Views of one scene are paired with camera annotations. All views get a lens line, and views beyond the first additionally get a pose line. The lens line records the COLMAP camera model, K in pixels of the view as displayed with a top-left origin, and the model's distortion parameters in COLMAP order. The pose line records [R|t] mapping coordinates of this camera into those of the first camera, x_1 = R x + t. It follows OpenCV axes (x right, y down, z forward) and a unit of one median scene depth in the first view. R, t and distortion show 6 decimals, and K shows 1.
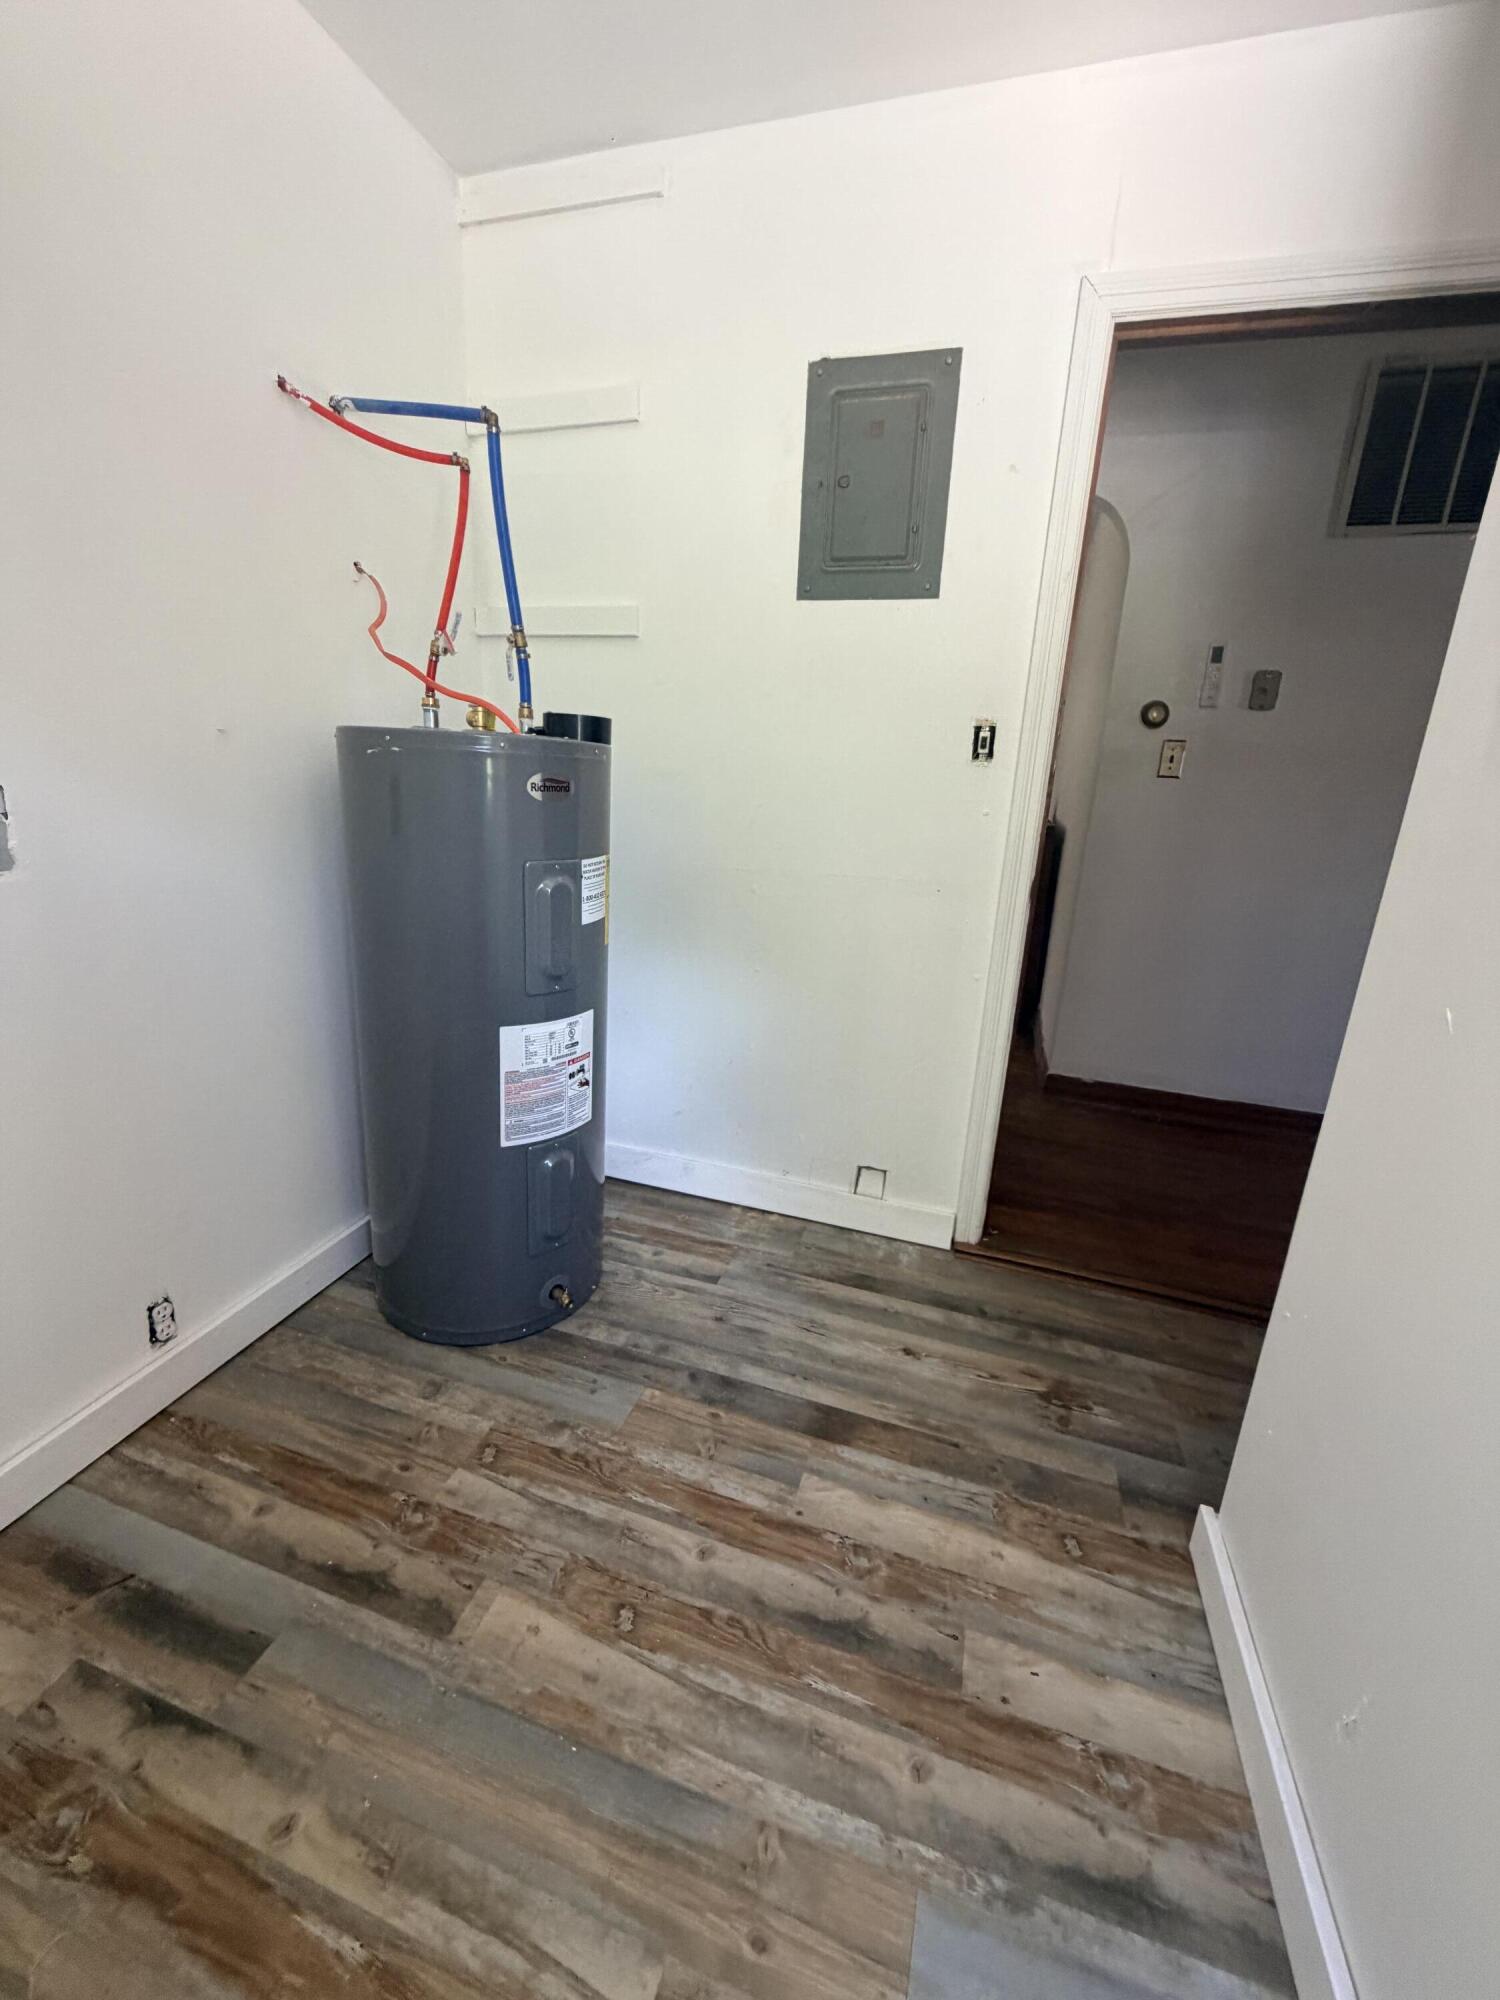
lens RADIAL K [[795.7, 0, 748.6], [0, 795.7, 989.4], [0, 0, 1]] dist [0.001369, 0.000493]
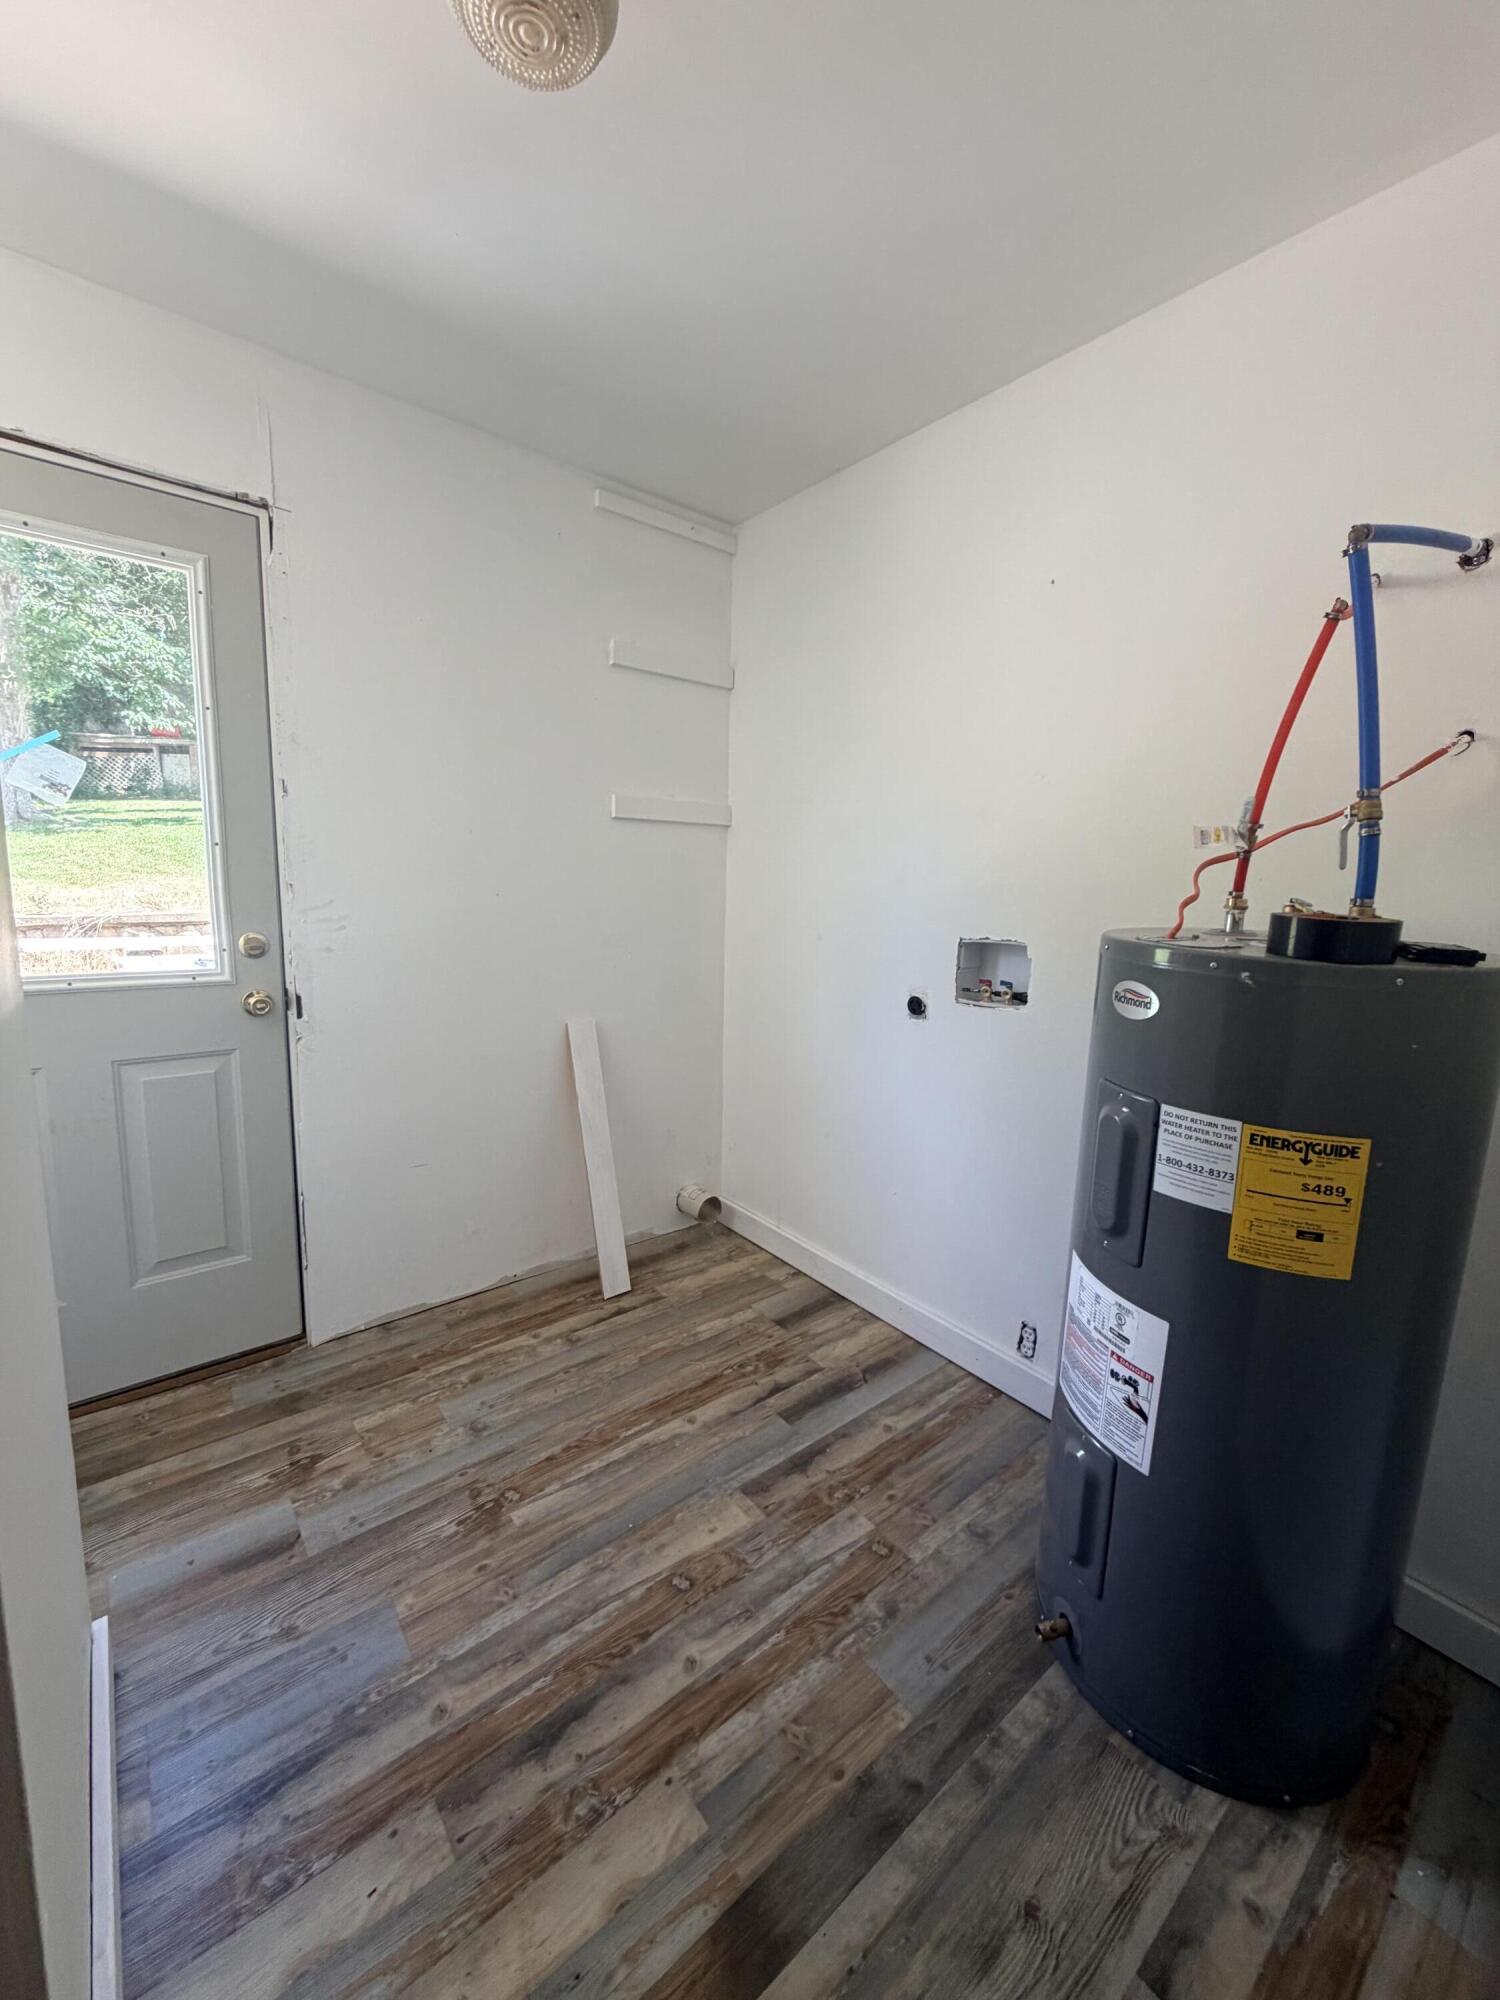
lens RADIAL K [[795.7, 0, 748.6], [0, 795.7, 989.4], [0, 0, 1]] dist [0.001369, 0.000493]
pose [[-0.546132, 0.063869, -0.835261, 0.710922], [-0.280837, 0.925428, 0.254388, -0.402050], [0.789221, 0.373502, -0.487469, 1.208186]]
